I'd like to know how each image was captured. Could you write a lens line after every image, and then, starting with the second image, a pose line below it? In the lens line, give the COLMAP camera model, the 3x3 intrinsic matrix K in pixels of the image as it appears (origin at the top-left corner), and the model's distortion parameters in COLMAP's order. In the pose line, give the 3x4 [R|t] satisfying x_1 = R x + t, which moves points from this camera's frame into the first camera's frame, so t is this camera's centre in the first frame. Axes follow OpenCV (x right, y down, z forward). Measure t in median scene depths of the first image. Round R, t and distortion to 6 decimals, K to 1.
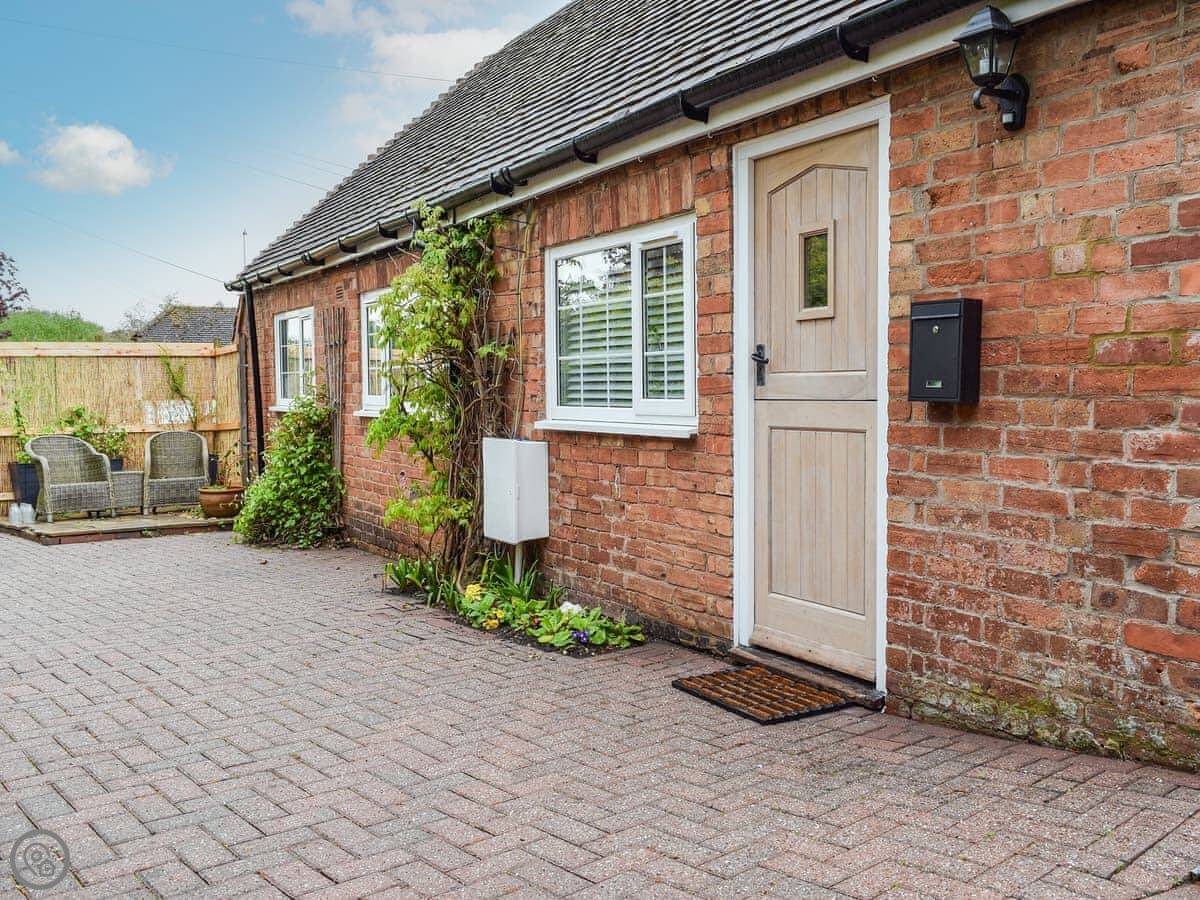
lens RADIAL K [[1040.1, 0, 565.7], [0, 1040.1, 449.3], [0, 0, 1]] dist [0.024600, 0.003597]
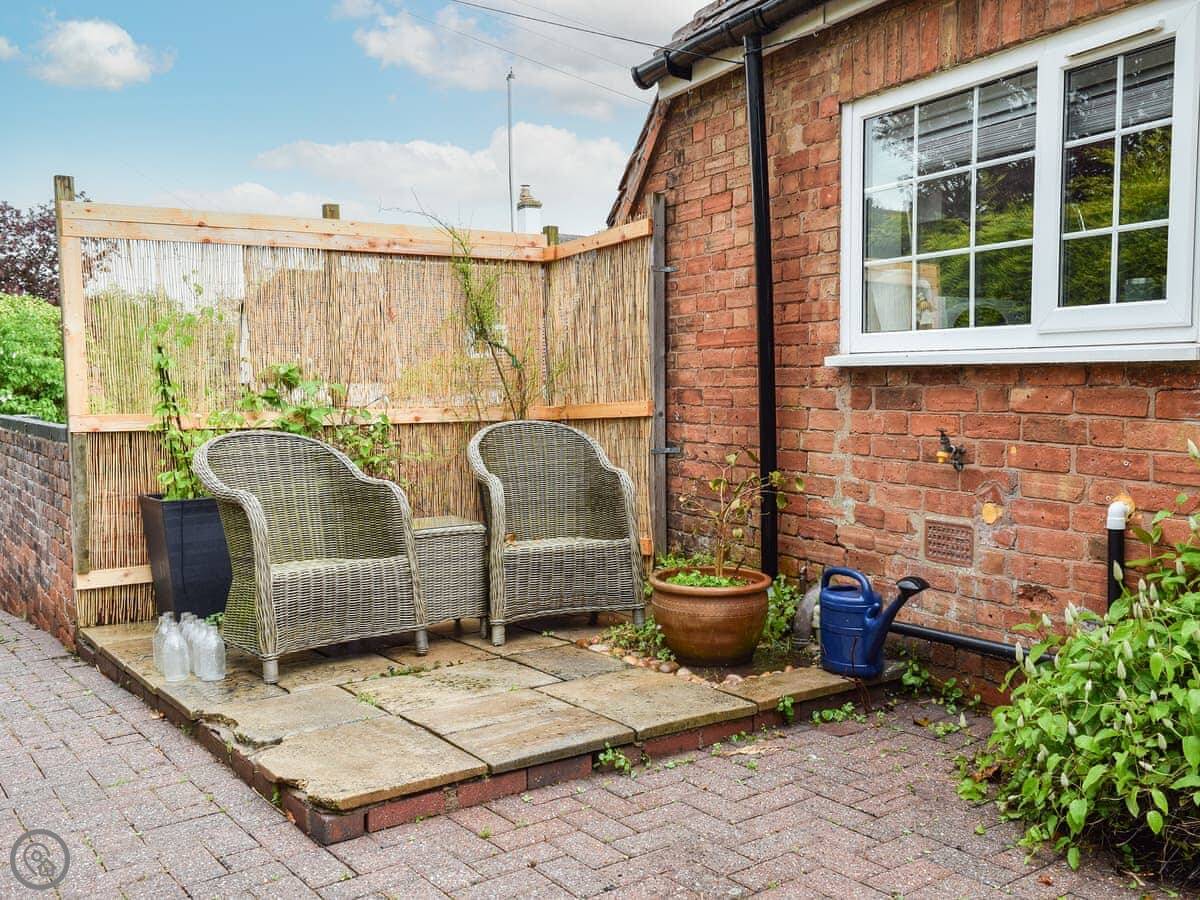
lens RADIAL K [[1056.5, 0, 594.5], [0, 1056.5, 450.7], [0, 0, 1]] dist [-0.035390, -0.000946]
pose [[0.999090, 0.005734, -0.042266, -0.728814], [-0.005396, 0.999953, 0.008104, -0.020164], [0.042311, -0.007868, 0.999074, 1.290183]]
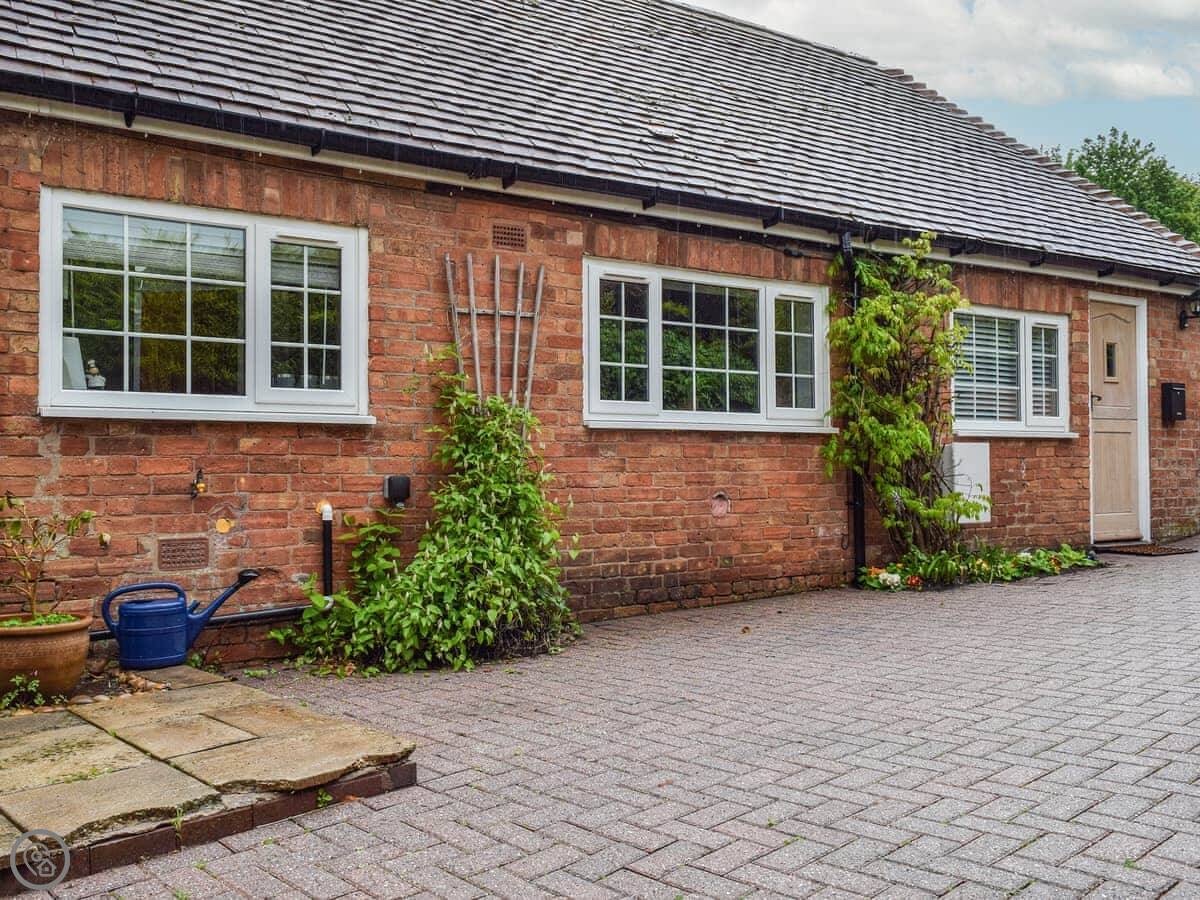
lens RADIAL K [[1040.1, 0, 565.7], [0, 1040.1, 449.3], [0, 0, 1]] dist [0.024600, 0.003597]
pose [[-0.036619, 0.031845, 0.998822, -1.436427], [0.067266, 0.997304, -0.029331, 0.002444], [-0.997063, 0.066113, -0.038662, 1.677593]]
